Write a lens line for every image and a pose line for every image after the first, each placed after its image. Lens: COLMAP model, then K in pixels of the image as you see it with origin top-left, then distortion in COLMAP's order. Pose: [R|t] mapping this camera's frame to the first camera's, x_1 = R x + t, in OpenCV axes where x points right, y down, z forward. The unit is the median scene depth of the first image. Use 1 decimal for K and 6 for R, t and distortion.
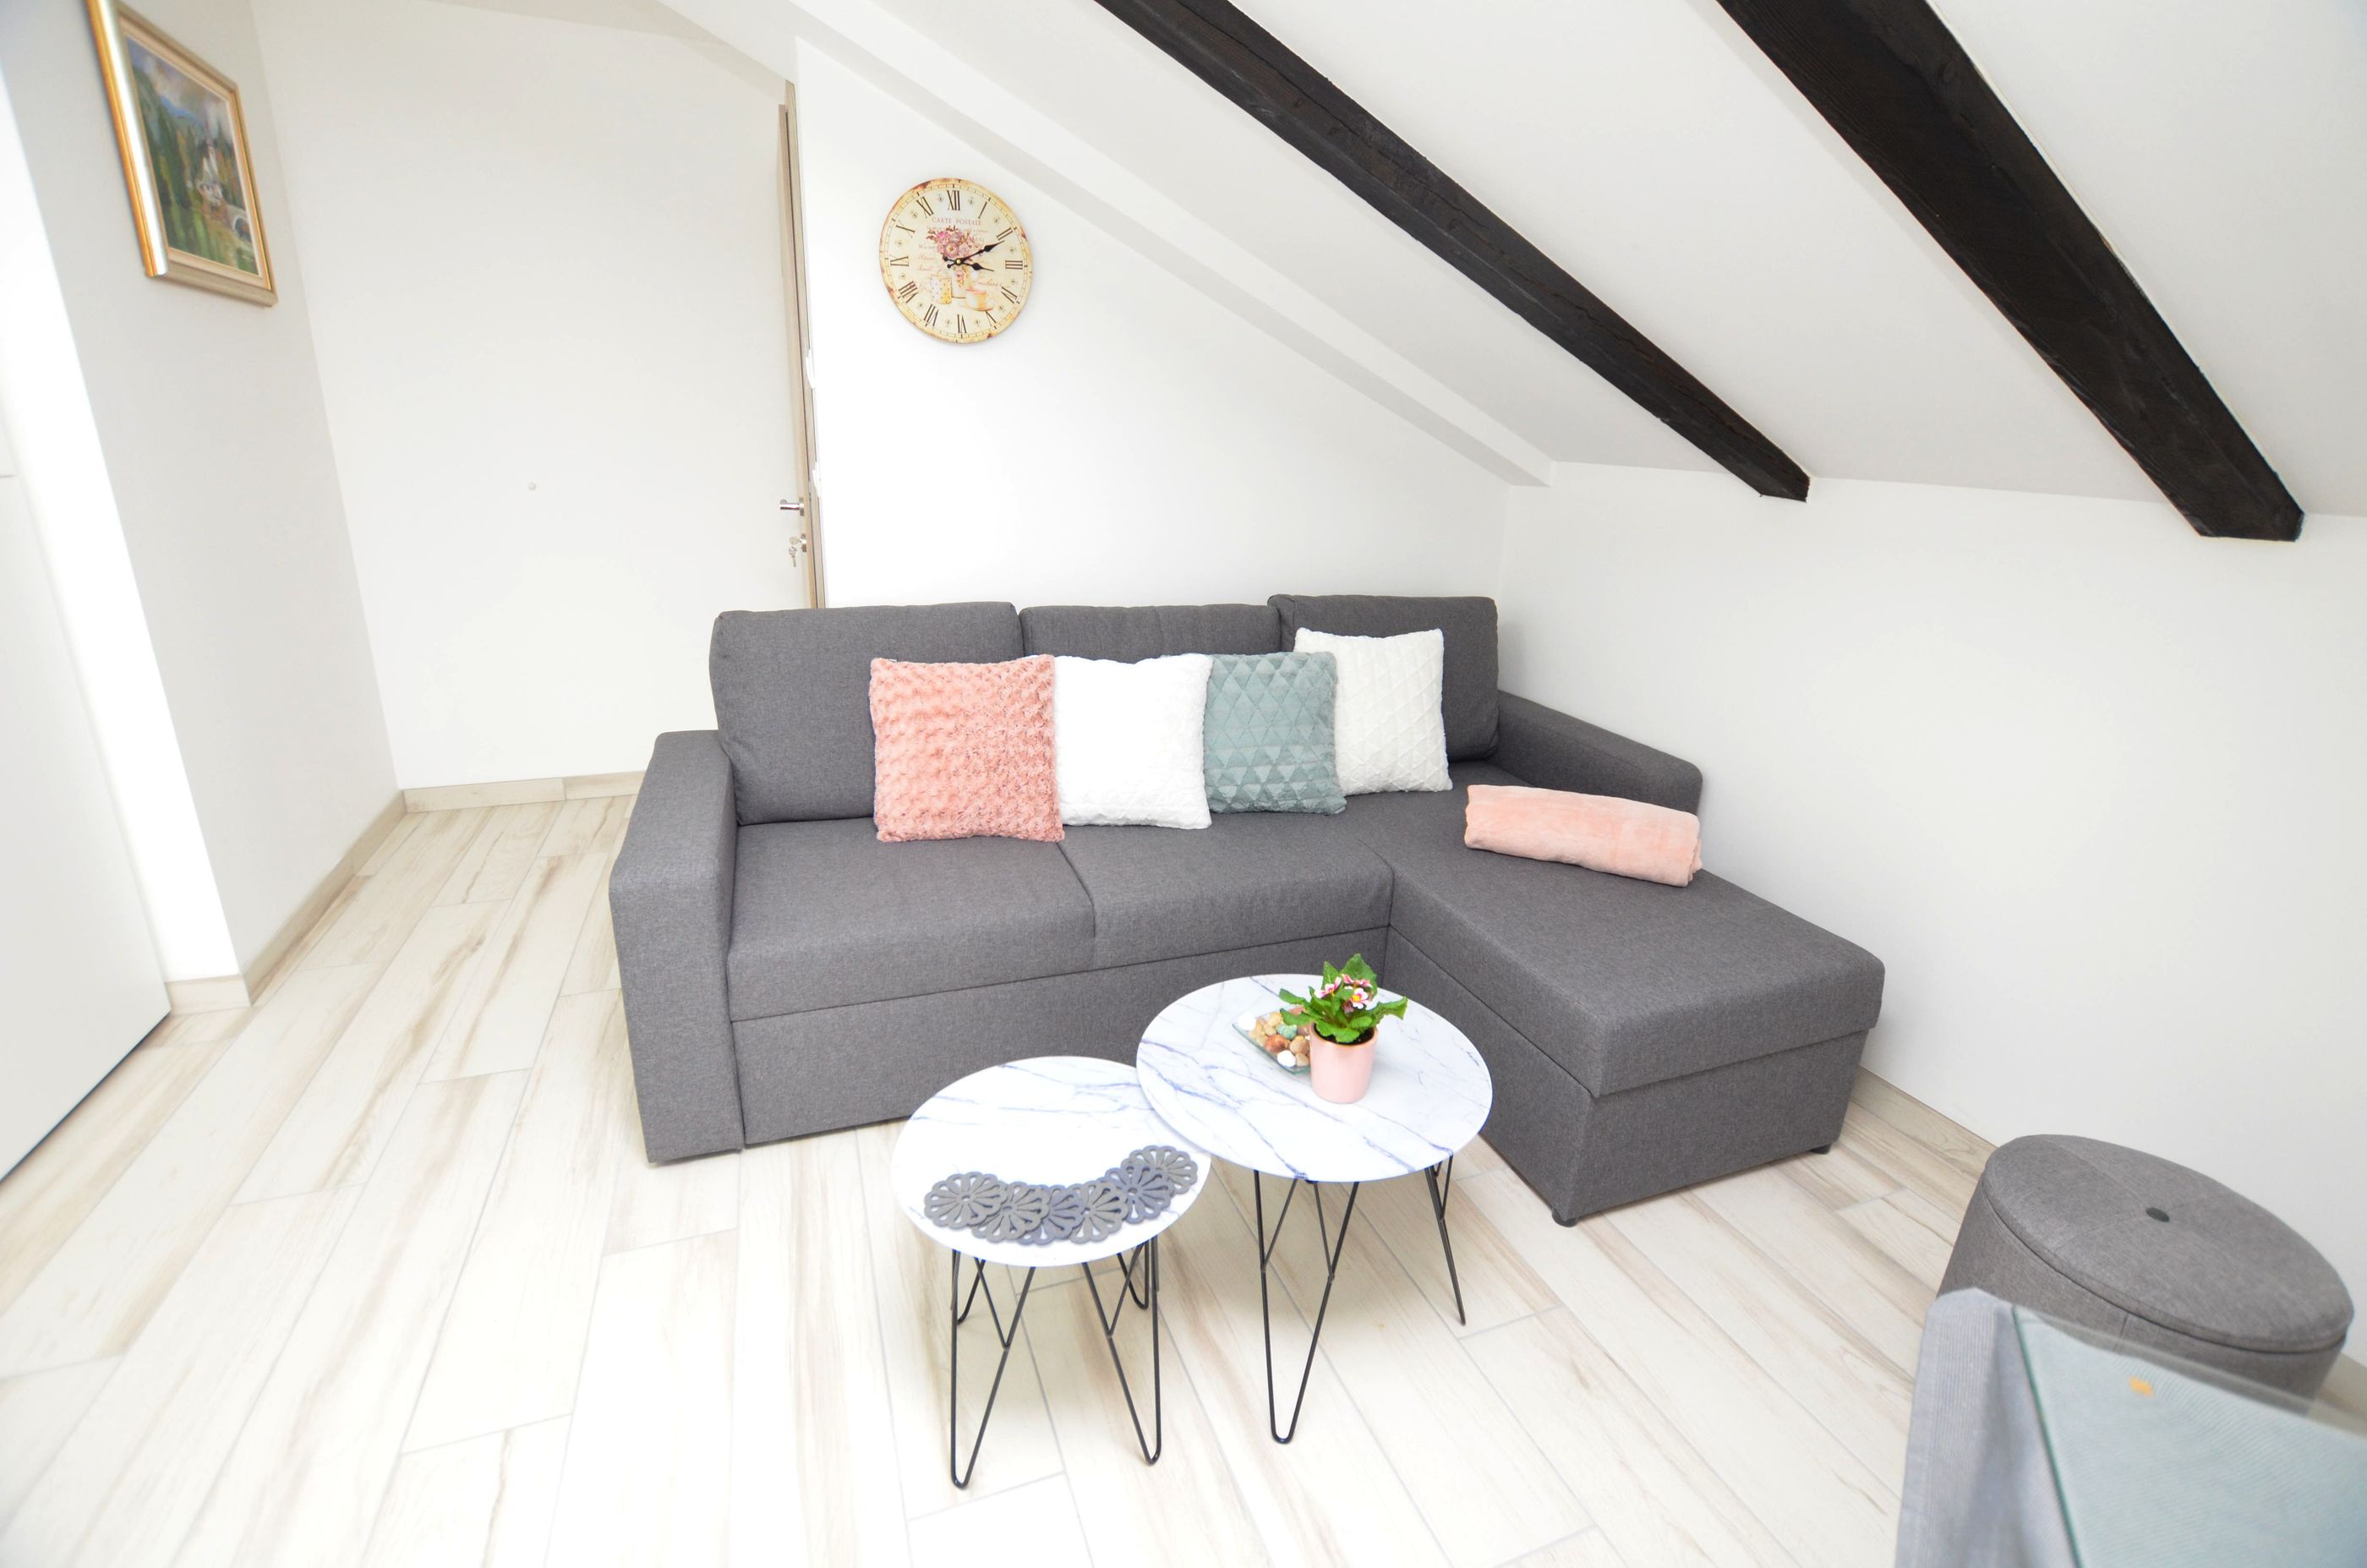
lens RADIAL K [[1042.0, 0, 1193.5], [0, 1042.0, 771.2], [0, 0, 1]] dist [-0.033151, 0.005241]
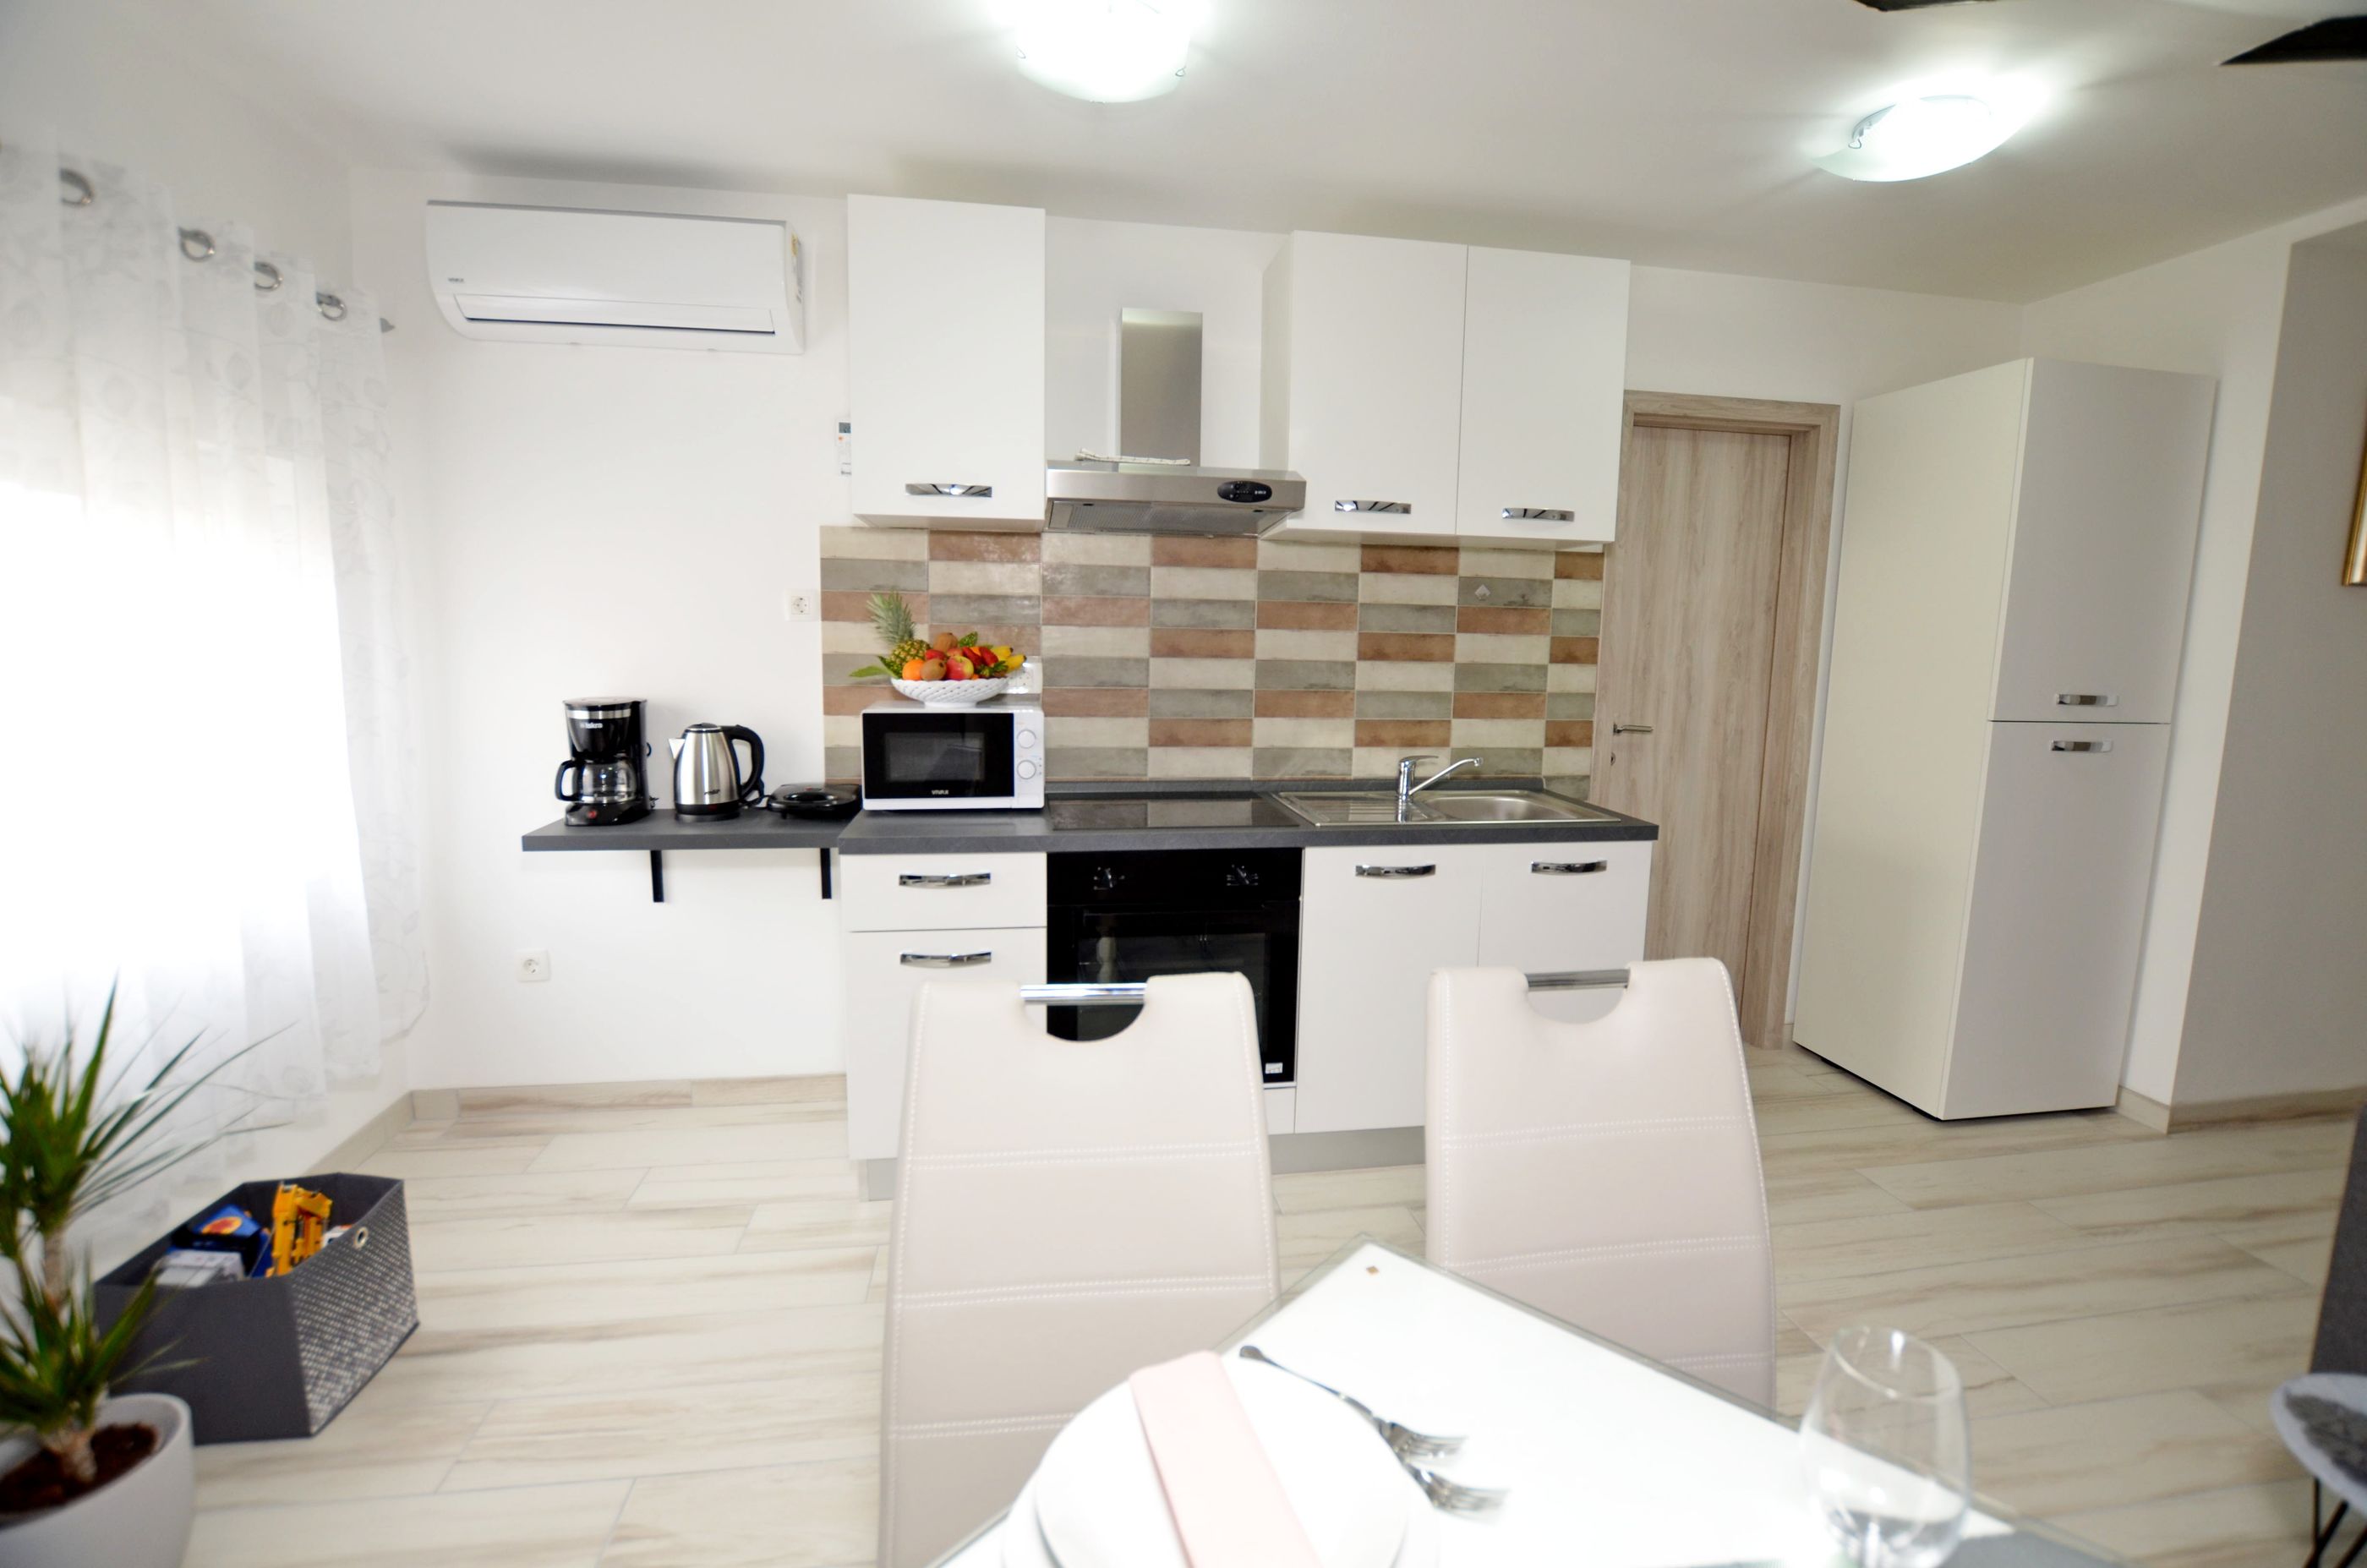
lens RADIAL K [[1042.0, 0, 1197.9], [0, 1042.0, 770.6], [0, 0, 1]] dist [-0.033151, 0.005241]
pose [[-0.215838, 0.074241, -0.973603, 0.478239], [-0.324684, 0.934909, 0.143269, 0.017253], [0.920866, 0.347036, -0.177684, -0.041720]]
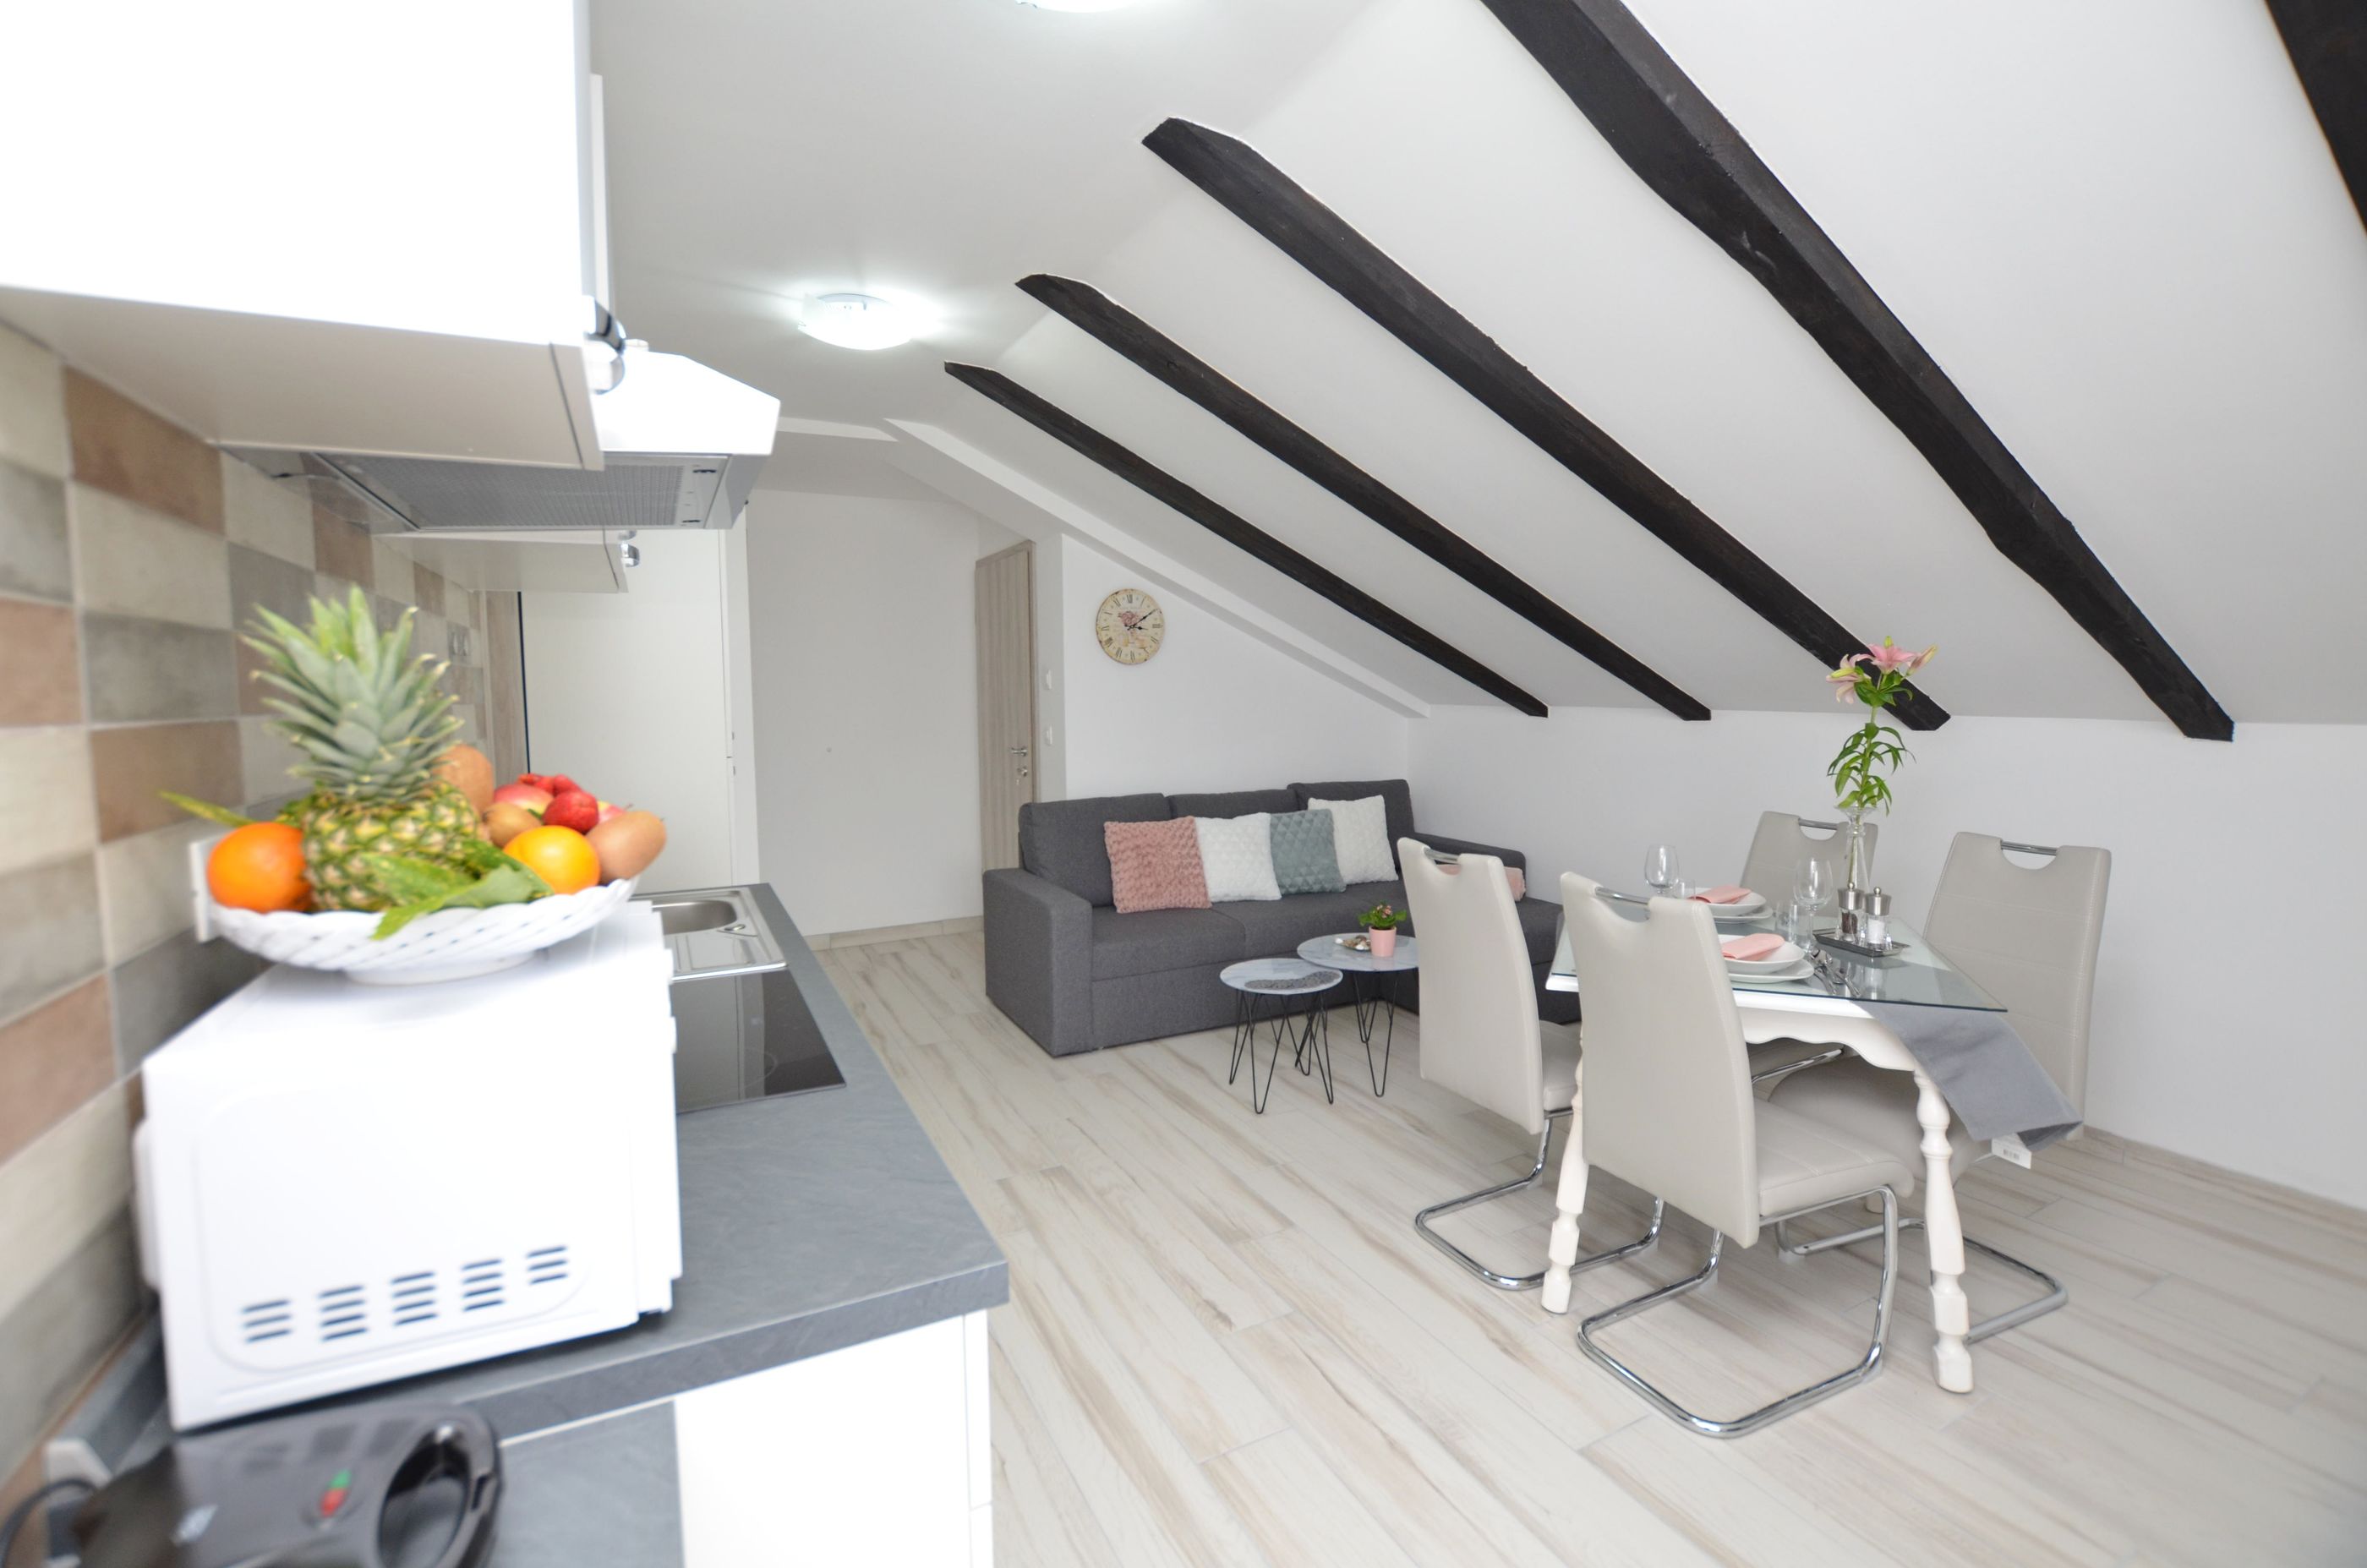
lens RADIAL K [[1042.0, 0, 1195.4], [0, 1042.0, 768.4], [0, 0, 1]] dist [-0.033151, 0.005241]
pose [[0.992761, -0.060866, 0.103547, -0.322003], [0.082743, 0.971469, -0.222266, 0.231193], [-0.087064, 0.229225, 0.969472, -0.893049]]
